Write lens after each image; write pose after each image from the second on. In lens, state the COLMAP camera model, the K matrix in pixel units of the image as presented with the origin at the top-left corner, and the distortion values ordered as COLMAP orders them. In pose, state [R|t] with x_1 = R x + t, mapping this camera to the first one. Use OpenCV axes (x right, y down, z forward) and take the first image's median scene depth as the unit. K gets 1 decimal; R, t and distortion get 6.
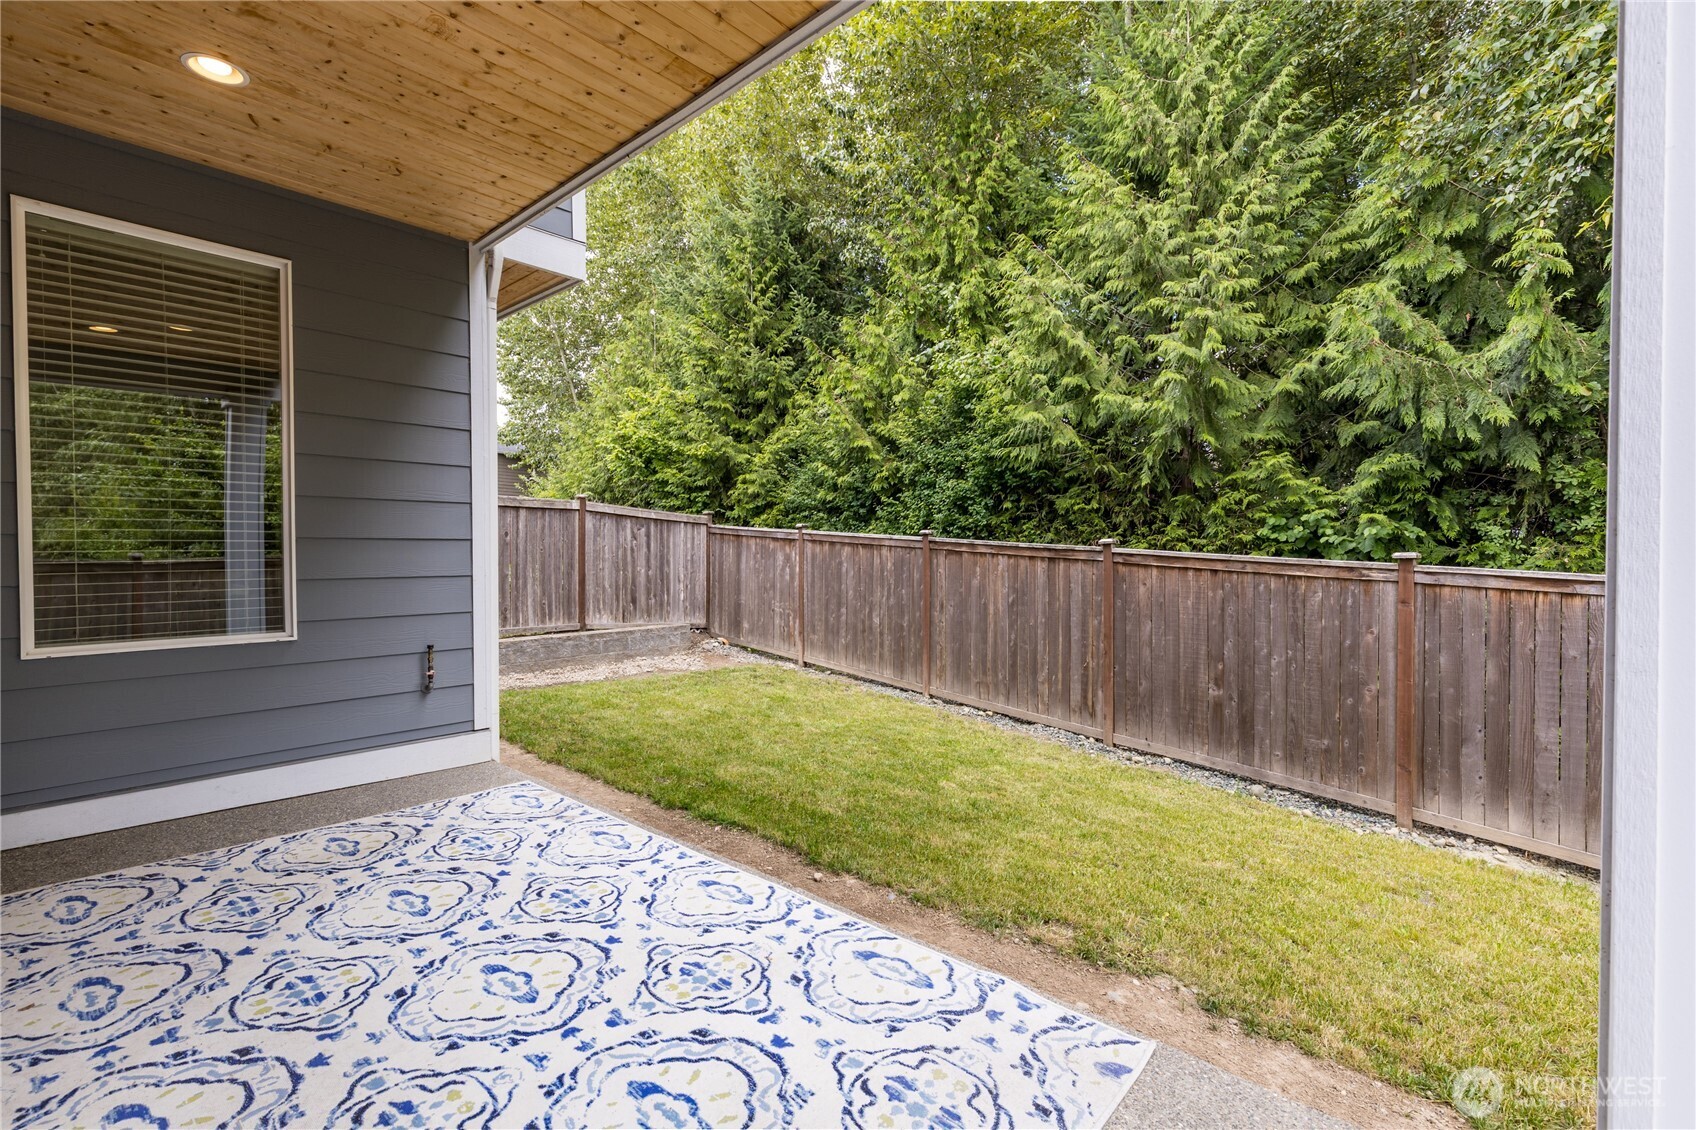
lens RADIAL K [[789.6, 0, 811.2], [0, 789.6, 565.1], [0, 0, 1]] dist [0.004638, -0.000187]
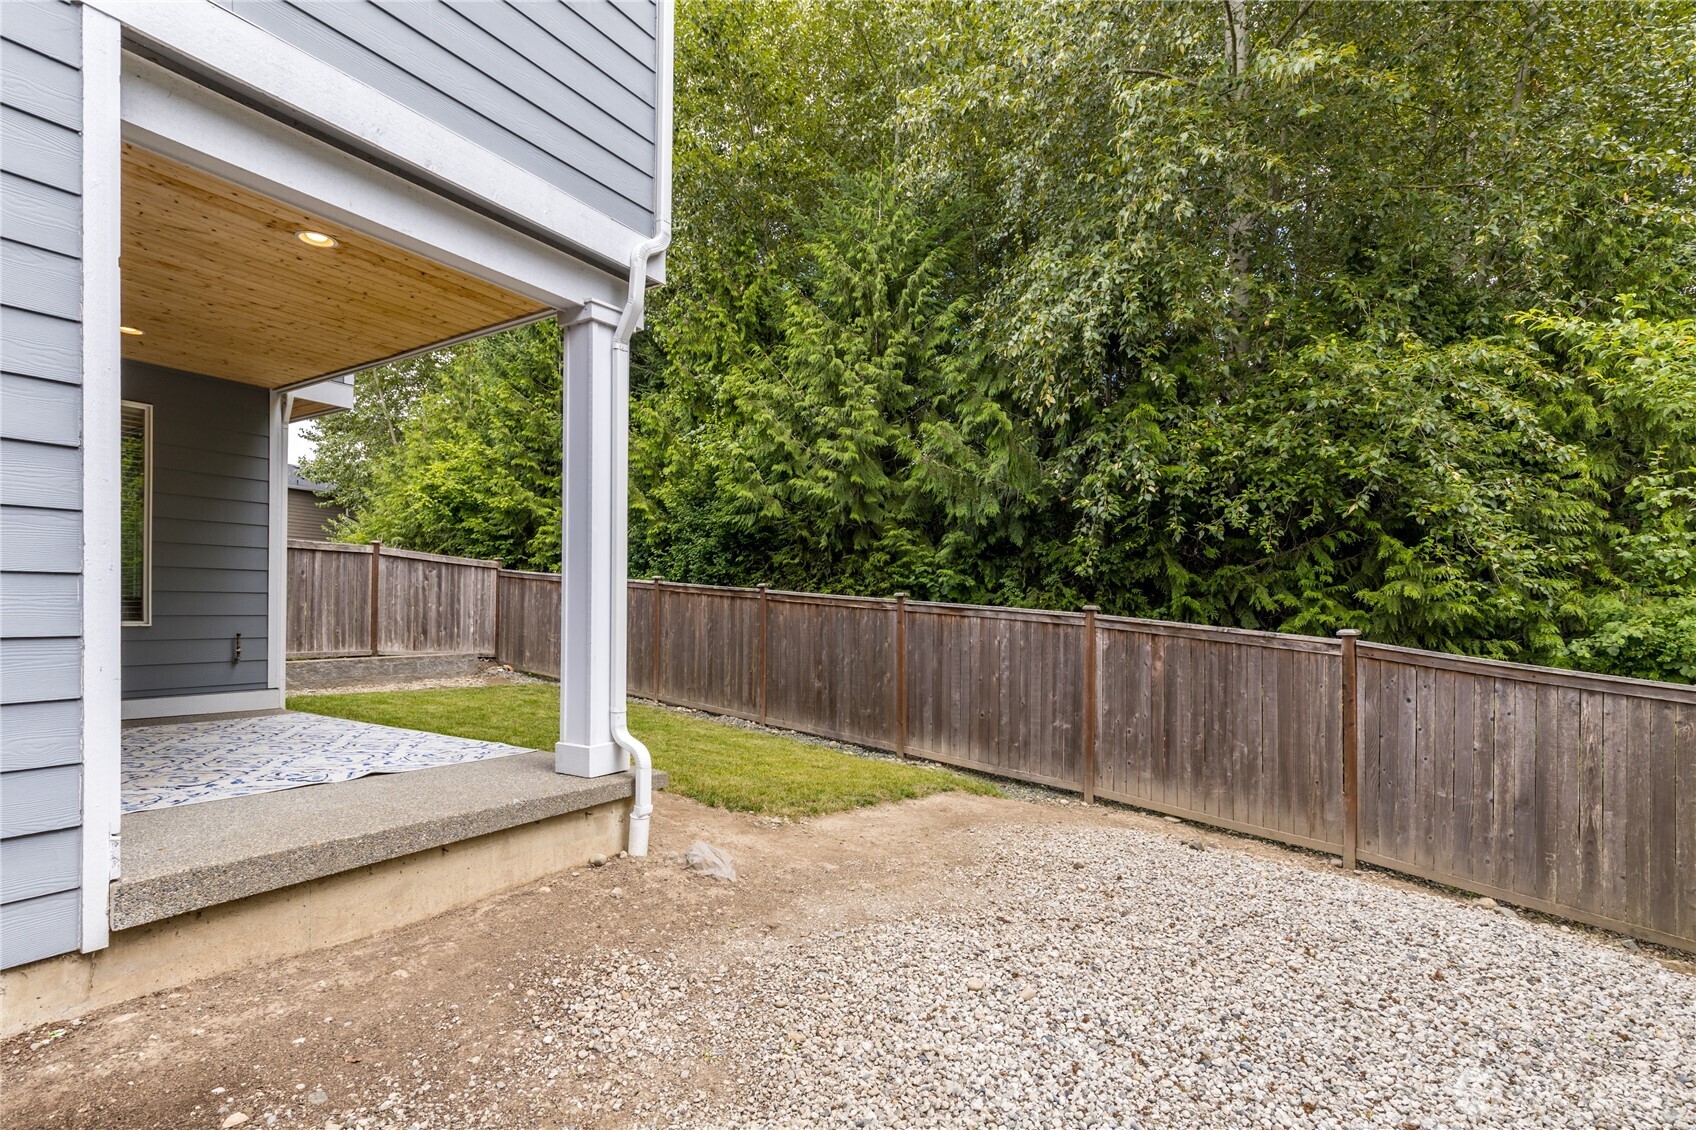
lens RADIAL K [[789.6, 0, 838.4], [0, 789.6, 603.0], [0, 0, 1]] dist [0.004638, -0.000187]
pose [[0.976470, 0.013429, 0.215234, 0.125129], [-0.009693, 0.999784, -0.018401, 0.017802], [-0.215434, 0.015881, 0.976389, -0.287952]]
